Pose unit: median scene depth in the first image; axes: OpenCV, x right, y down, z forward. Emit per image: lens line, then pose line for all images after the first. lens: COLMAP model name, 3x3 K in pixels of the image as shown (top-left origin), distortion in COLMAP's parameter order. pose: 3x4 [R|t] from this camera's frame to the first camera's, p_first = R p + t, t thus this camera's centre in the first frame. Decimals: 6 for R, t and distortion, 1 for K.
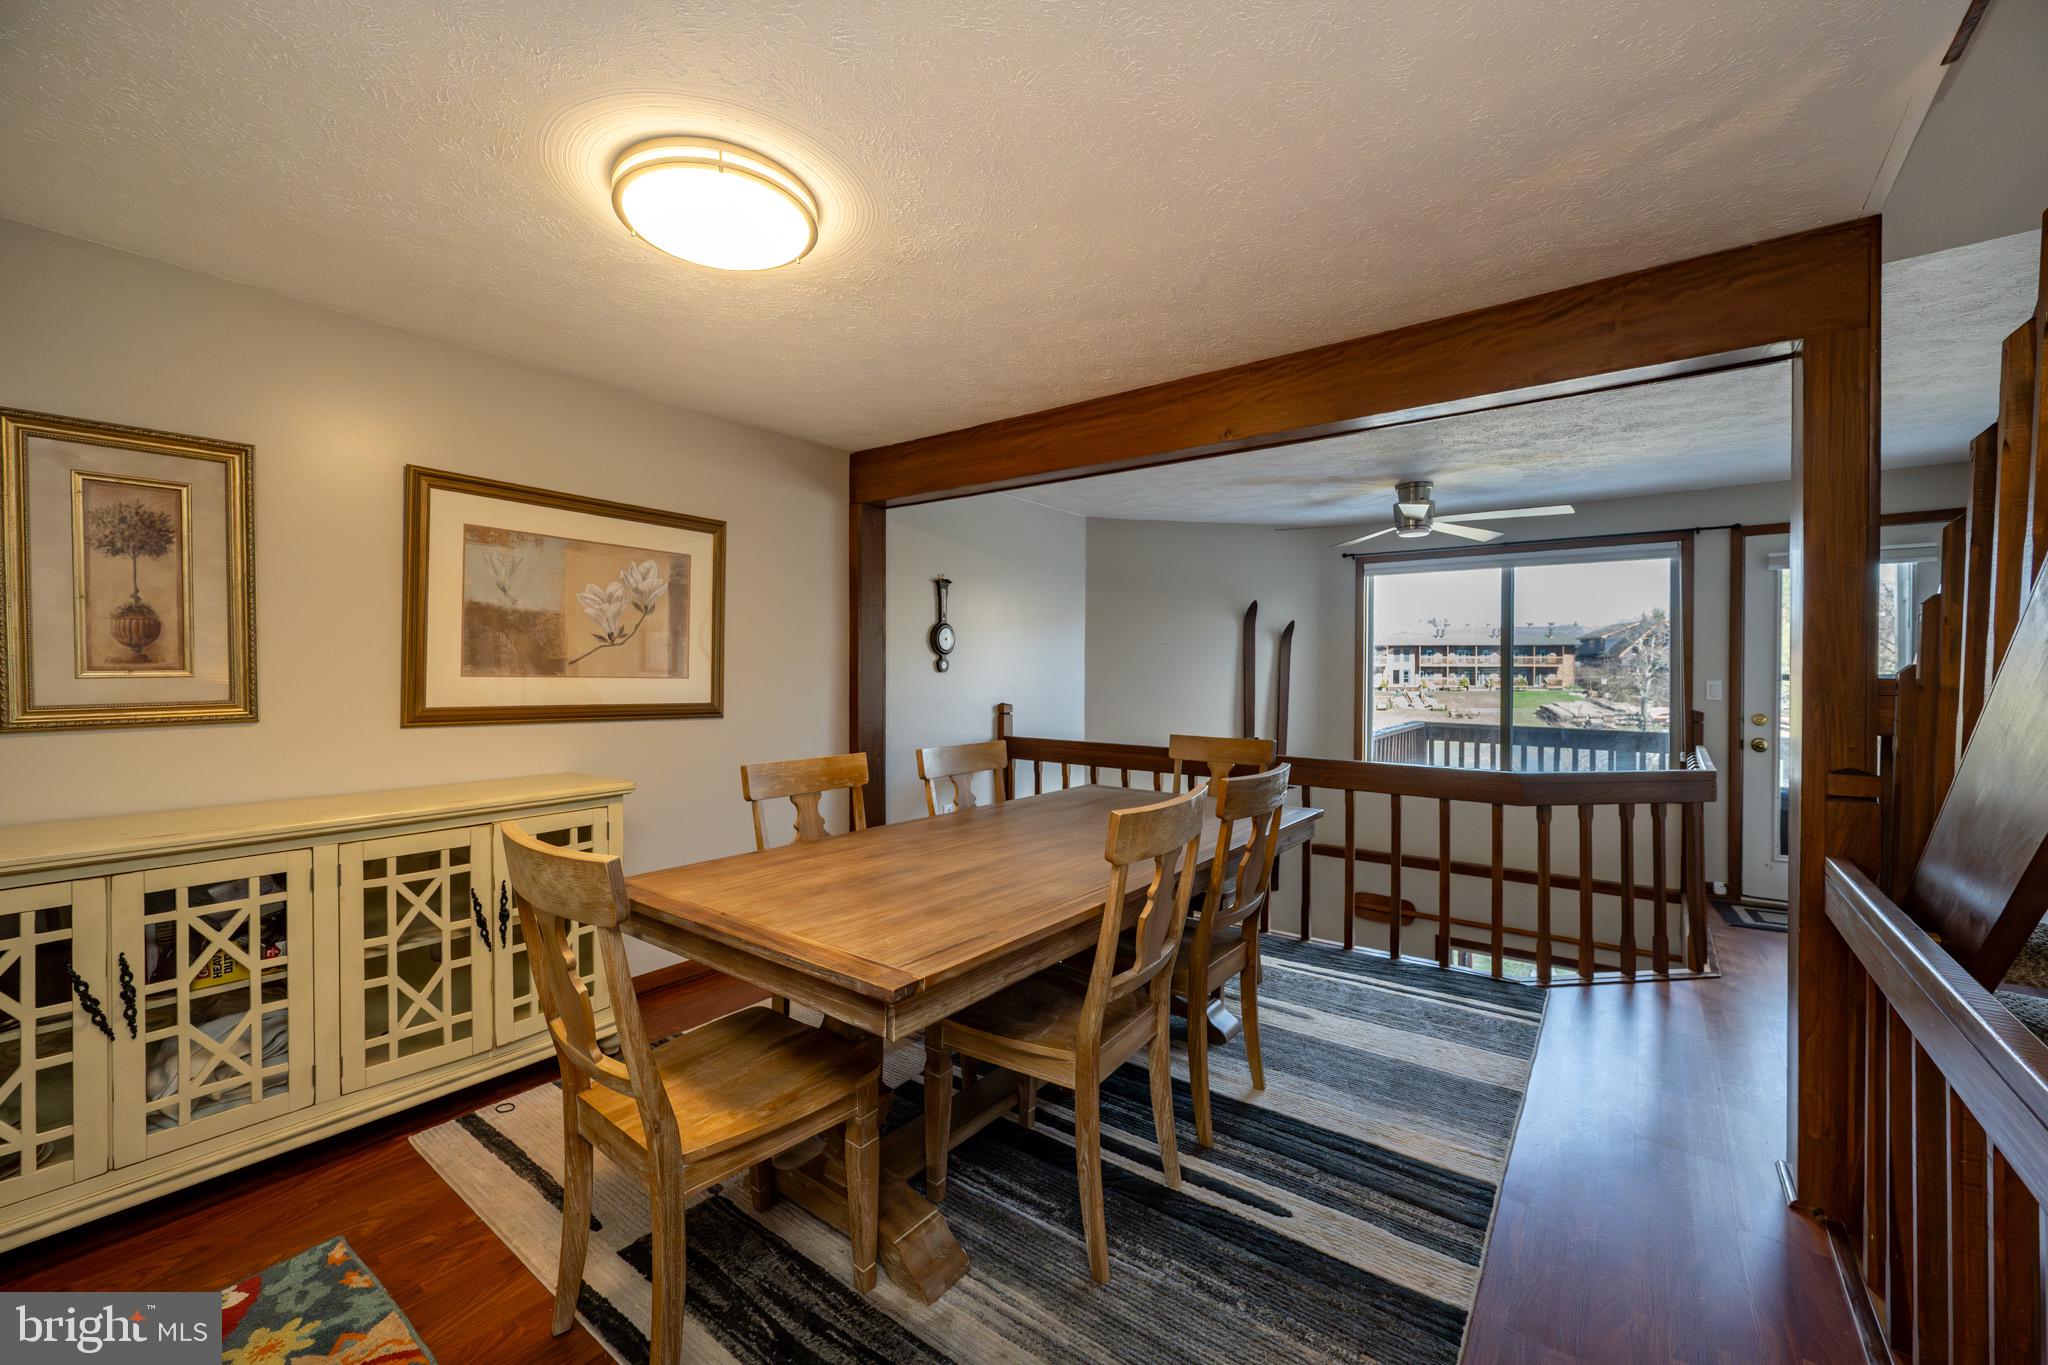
lens RADIAL K [[816.4, 0, 1026.9], [0, 816.4, 674.2], [0, 0, 1]] dist [-0.004792, -0.000364]
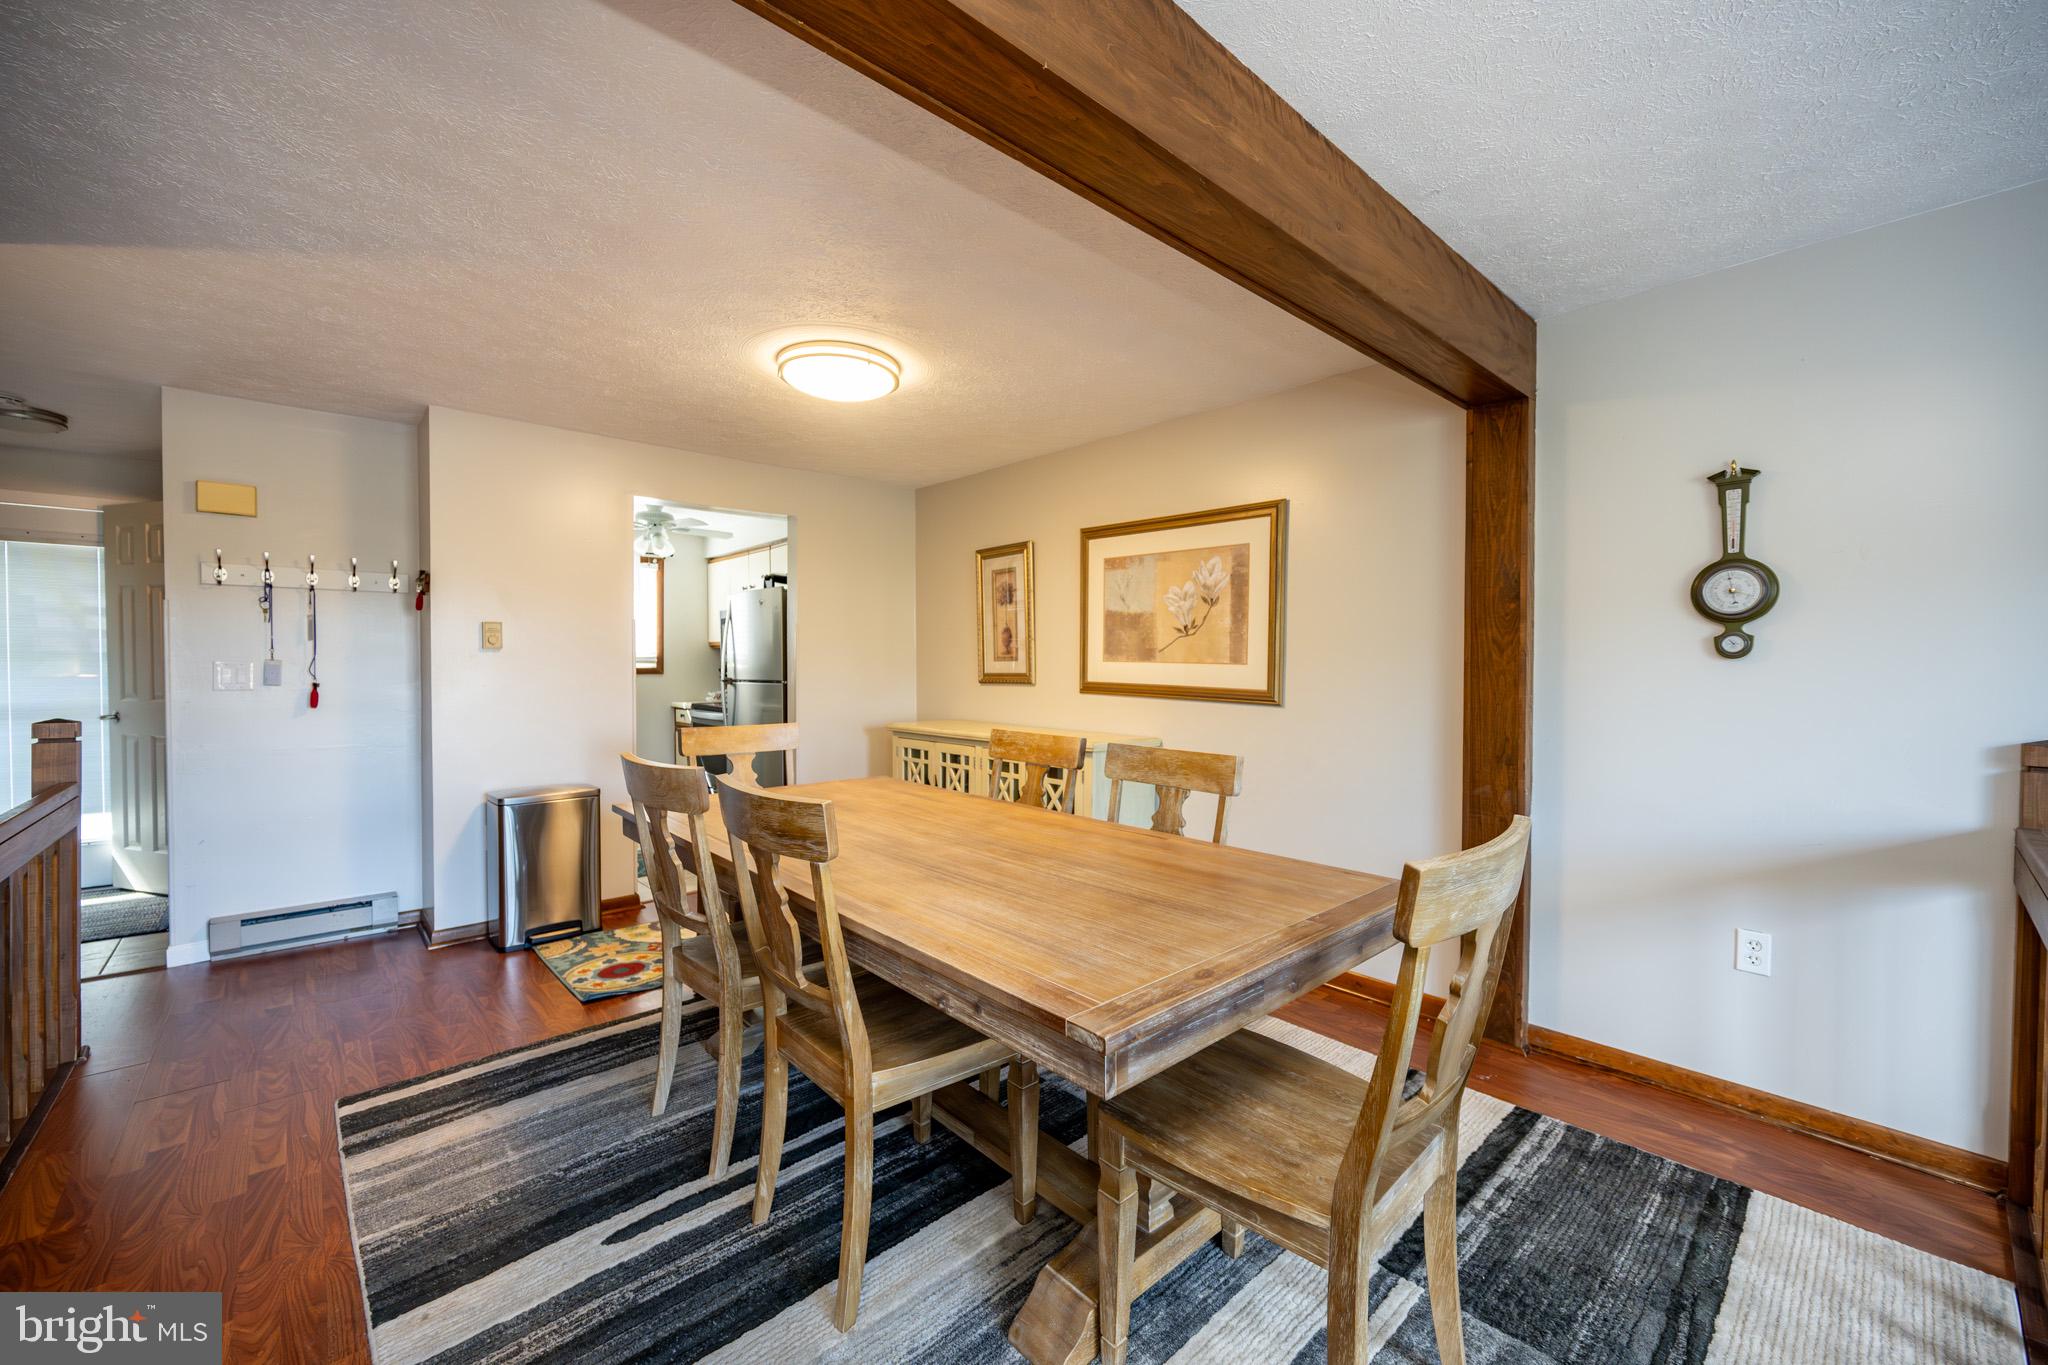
lens RADIAL K [[816.4, 0, 1035.6], [0, 816.4, 682.4], [0, 0, 1]] dist [-0.004792, -0.000364]
pose [[-0.191764, 0.015790, -0.981314, 0.819306], [-0.013538, 0.999733, 0.018732, 0.014866], [0.981348, 0.016877, -0.191499, 1.207656]]
